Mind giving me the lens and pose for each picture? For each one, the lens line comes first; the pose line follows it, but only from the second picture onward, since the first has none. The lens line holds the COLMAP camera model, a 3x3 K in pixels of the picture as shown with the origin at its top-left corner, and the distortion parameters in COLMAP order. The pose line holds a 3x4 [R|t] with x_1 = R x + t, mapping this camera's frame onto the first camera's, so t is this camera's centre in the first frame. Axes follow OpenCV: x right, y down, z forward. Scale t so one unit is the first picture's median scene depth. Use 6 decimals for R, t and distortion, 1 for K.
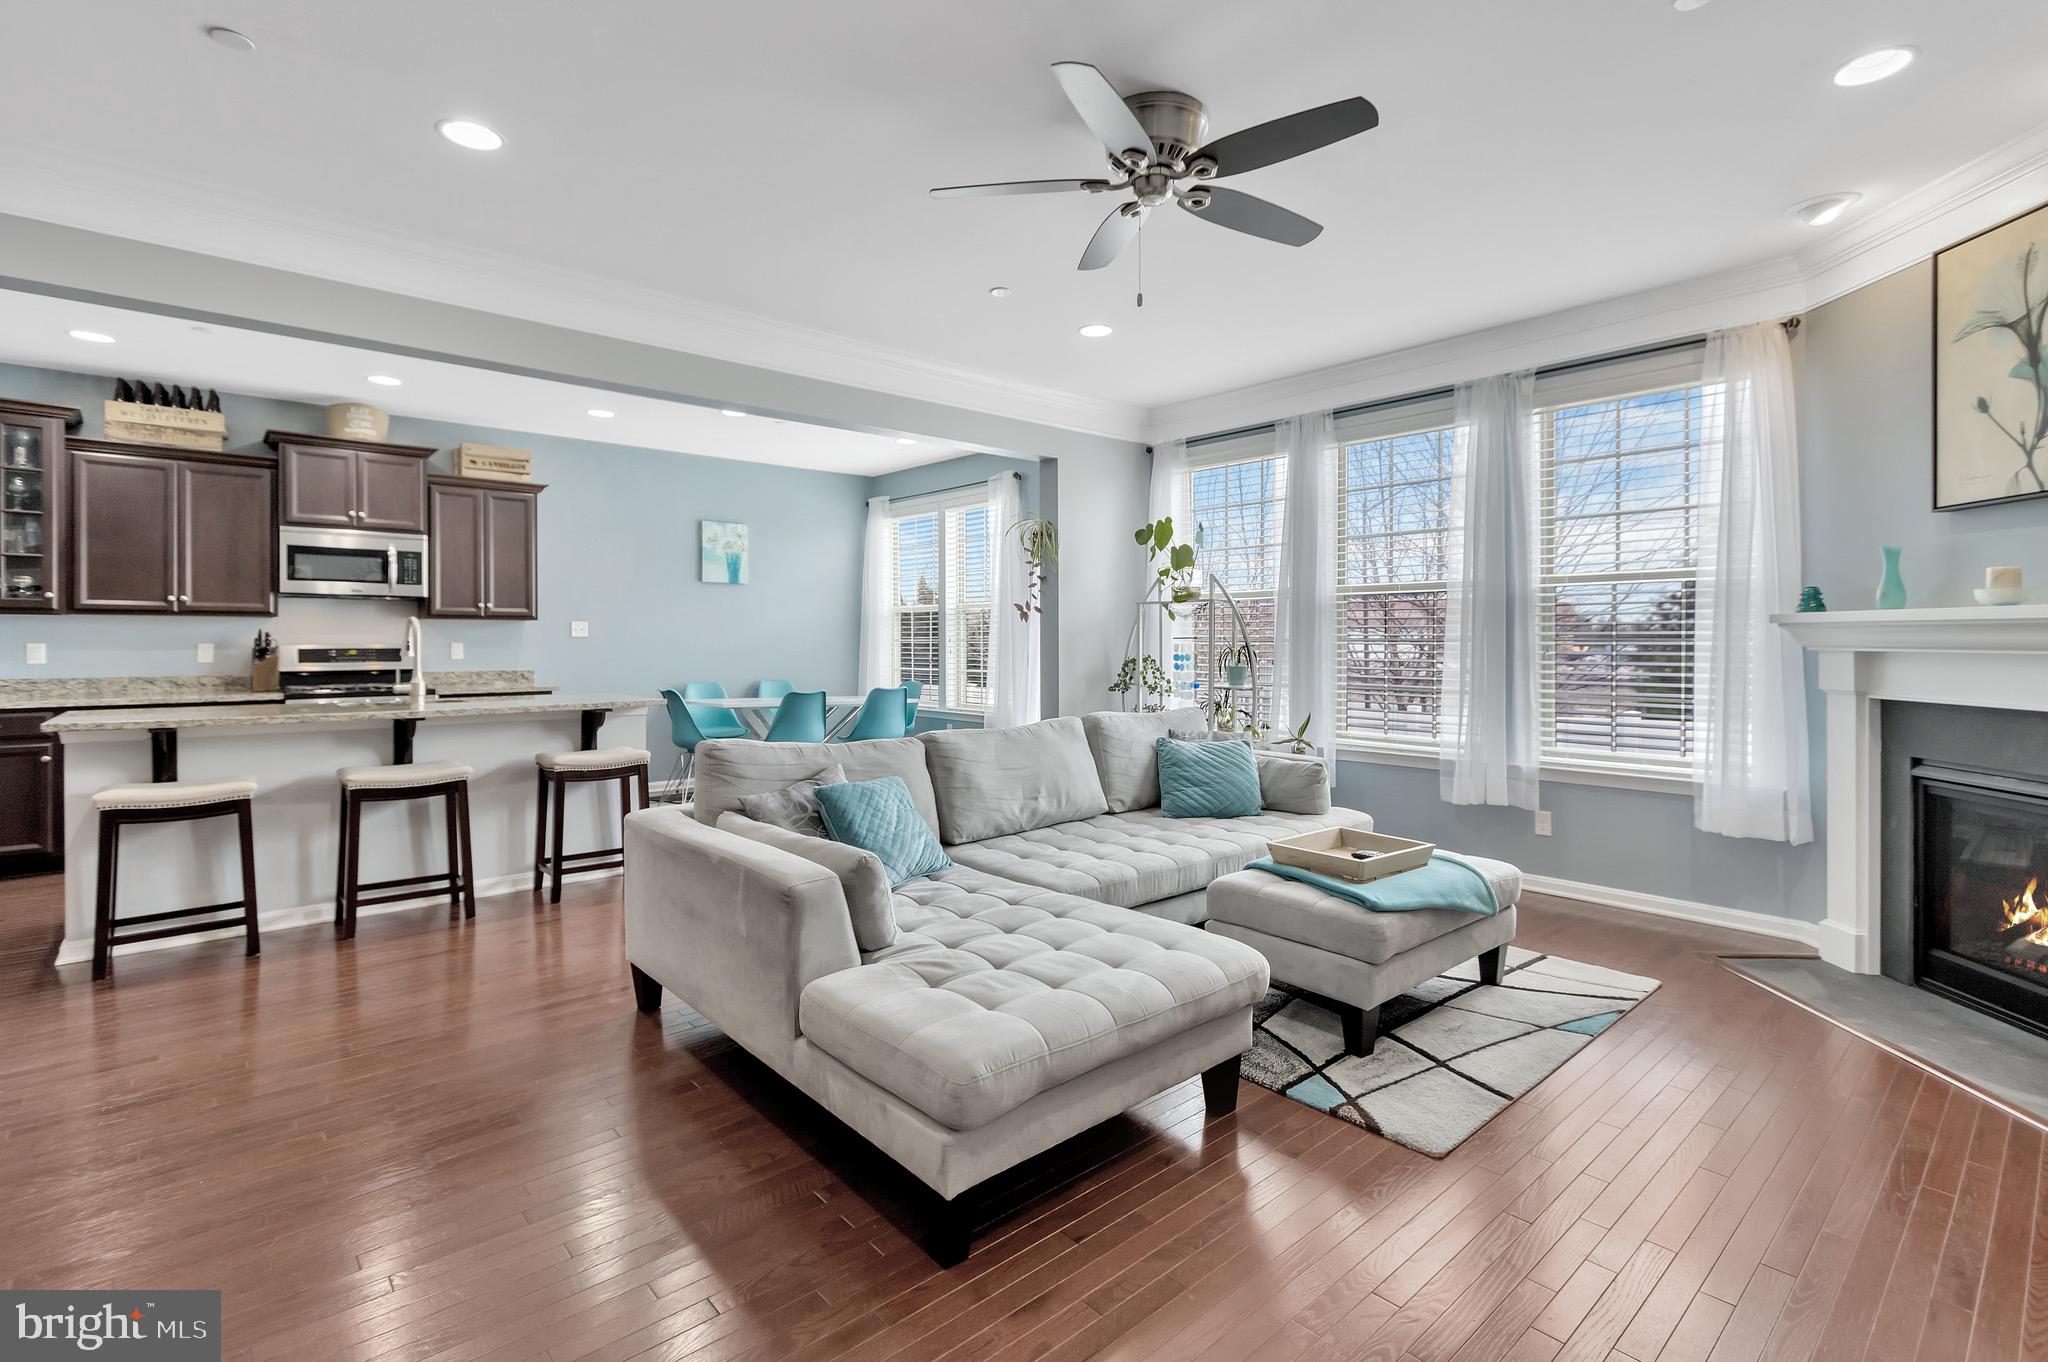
lens RADIAL K [[945.2, 0, 1015.3], [0, 945.2, 647.1], [0, 0, 1]] dist [0.008577, -0.004643]
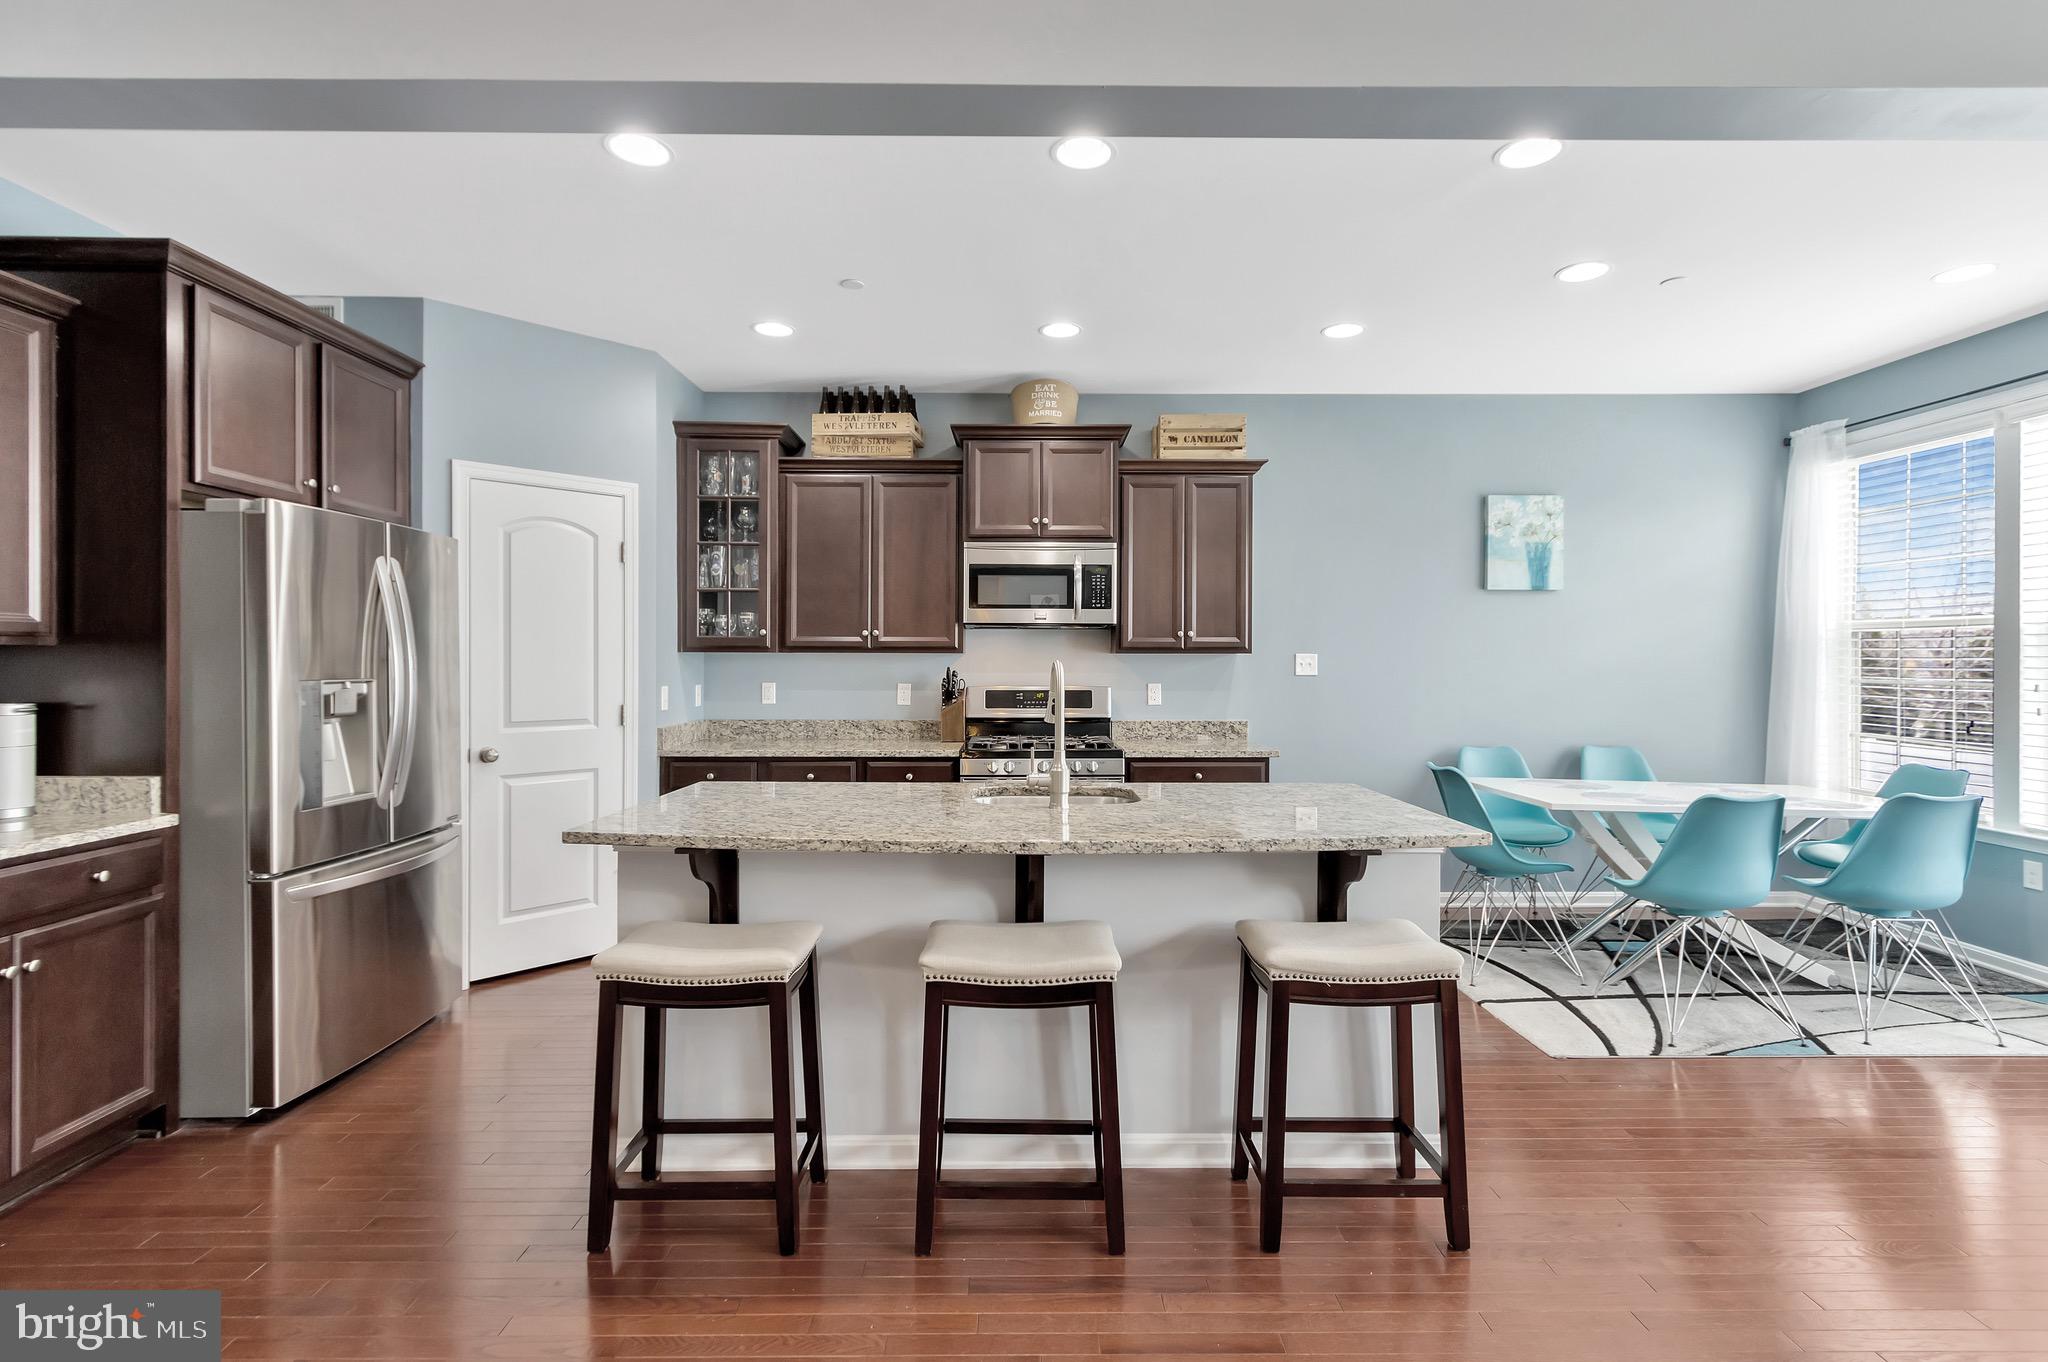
lens RADIAL K [[945.2, 0, 1025.4], [0, 945.2, 663.4], [0, 0, 1]] dist [0.008577, -0.004643]
pose [[0.756588, 0.005796, -0.653866, -0.201113], [-0.006063, 0.999980, 0.001849, -0.024839], [0.653864, 0.002565, 0.756608, 0.418896]]
